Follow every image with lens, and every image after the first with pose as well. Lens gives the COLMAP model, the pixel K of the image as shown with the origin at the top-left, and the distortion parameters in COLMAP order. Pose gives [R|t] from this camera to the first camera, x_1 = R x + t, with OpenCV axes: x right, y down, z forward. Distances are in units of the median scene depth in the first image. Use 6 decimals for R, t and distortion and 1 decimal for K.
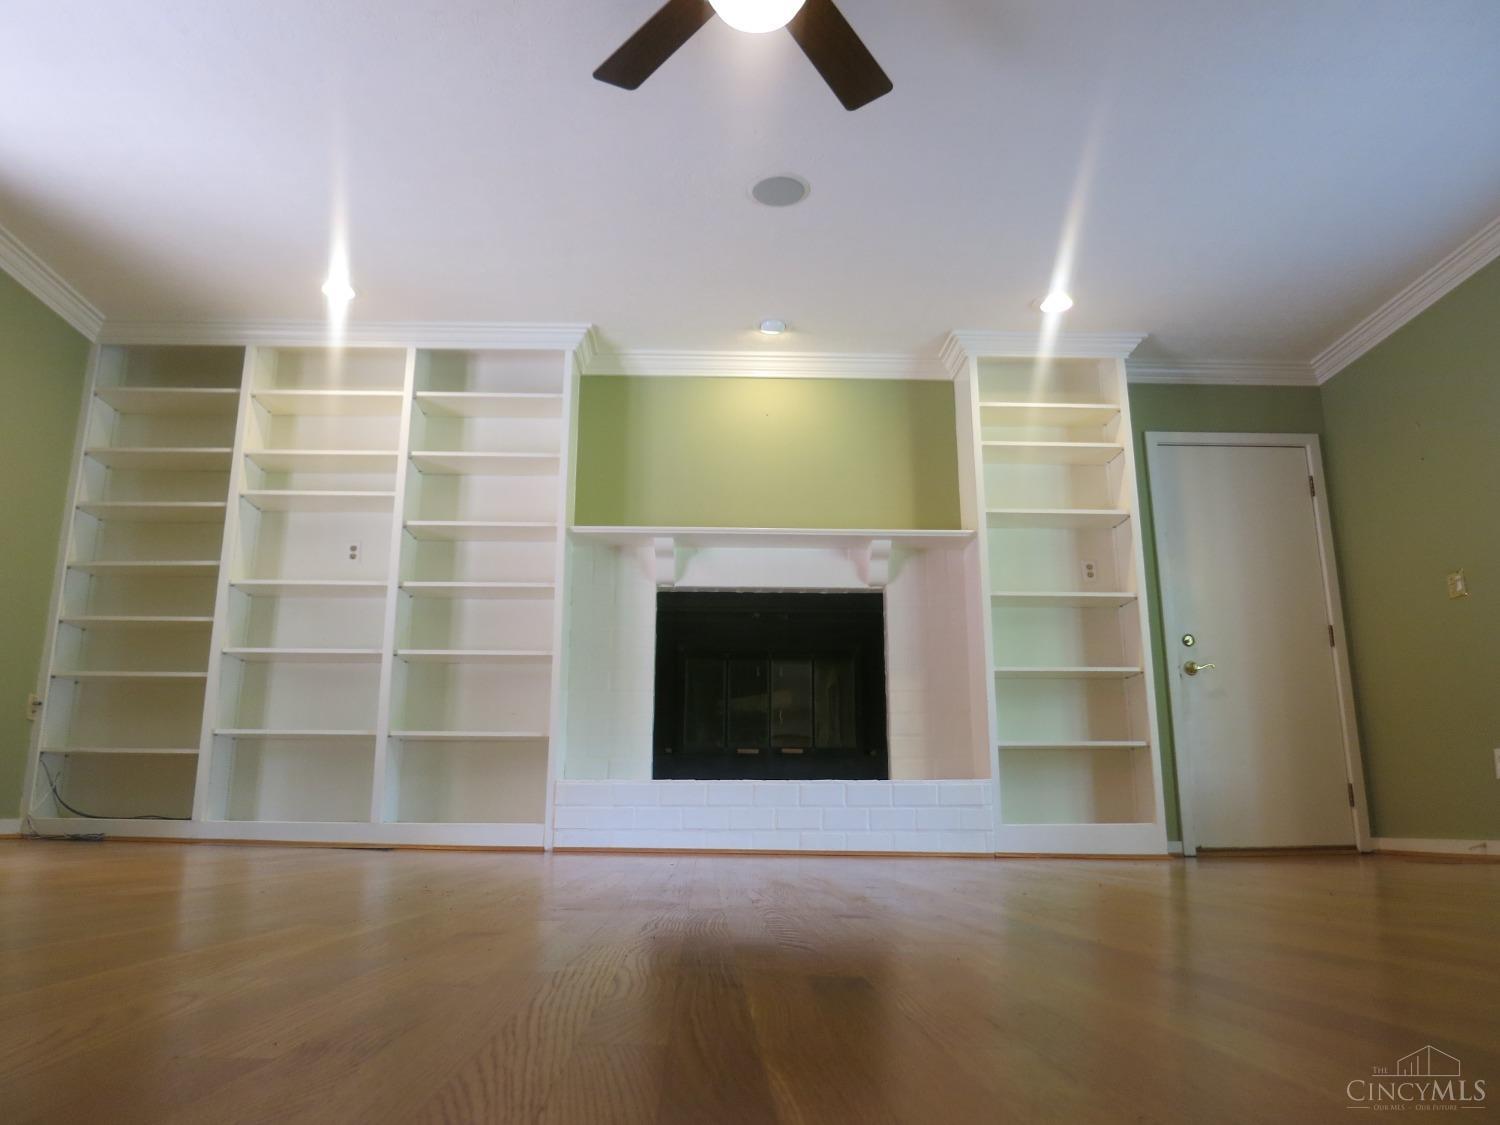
lens RADIAL K [[1073.3, 0, 750.0], [0, 1073.3, 562.5], [0, 0, 1]] dist [-0.041477, 0.001139]
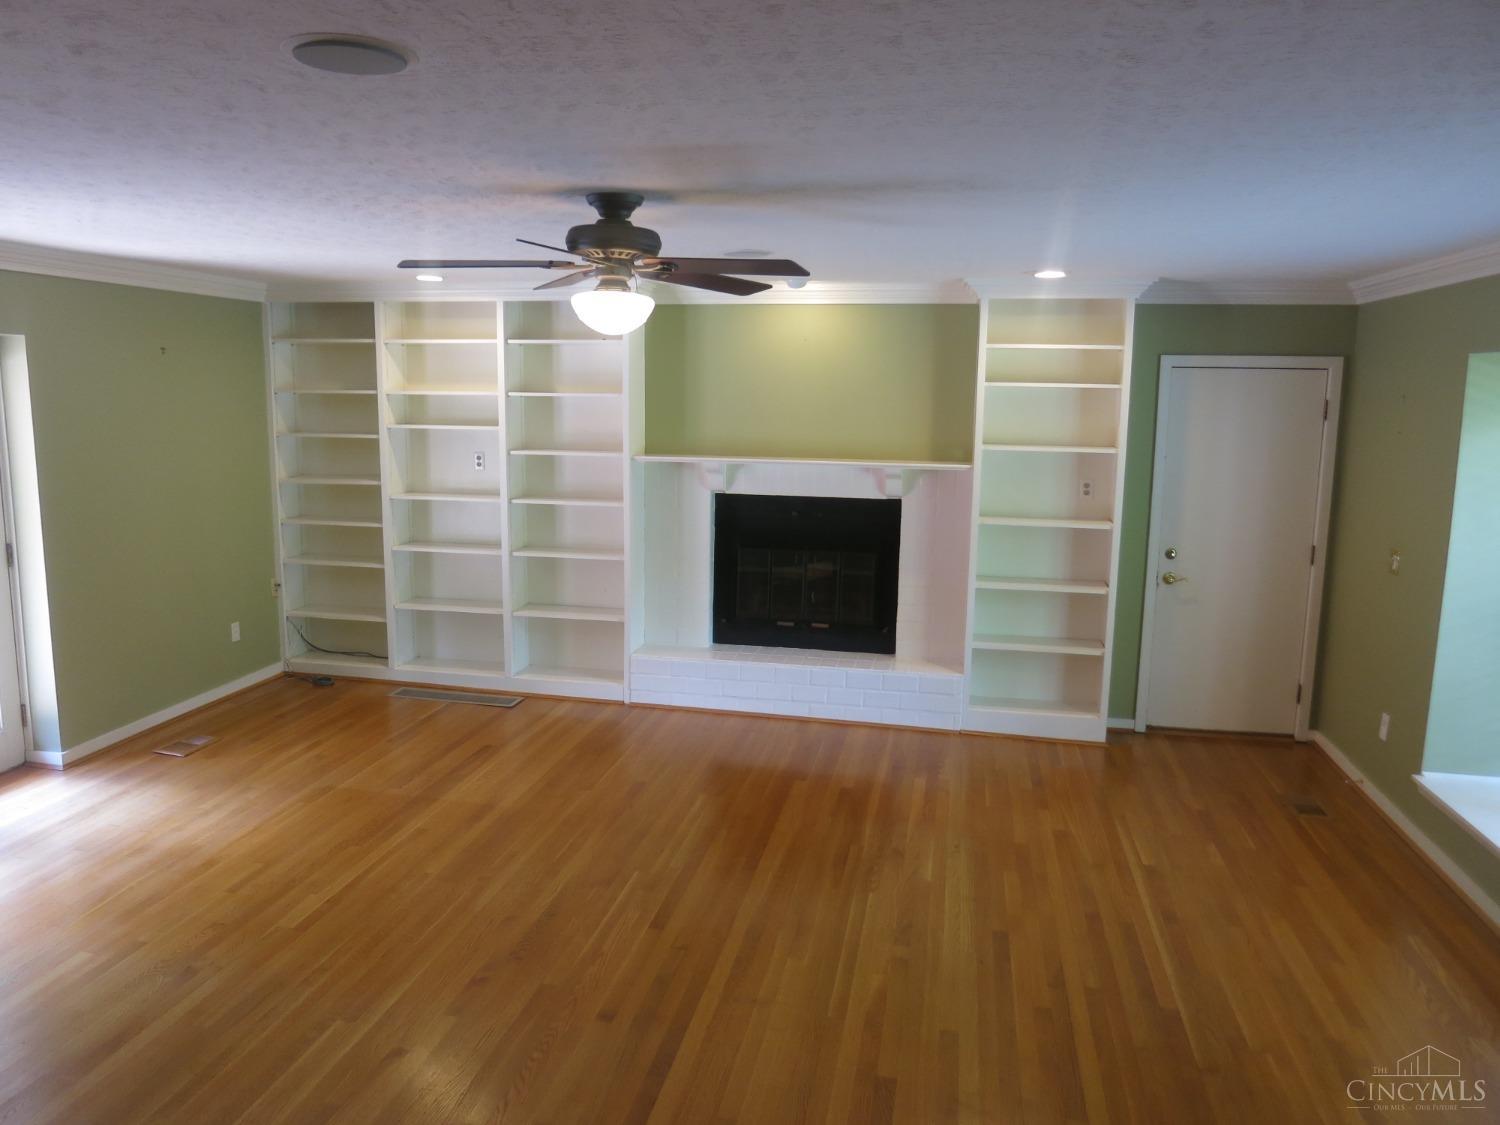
lens RADIAL K [[1073.3, 0, 750.0], [0, 1073.3, 562.5], [0, 0, 1]] dist [-0.041477, 0.001139]
pose [[0.972527, 0.051396, -0.227046, 0.243920], [0.040047, 0.923845, 0.380666, -0.378620], [0.229320, -0.379301, 0.896406, -0.119410]]
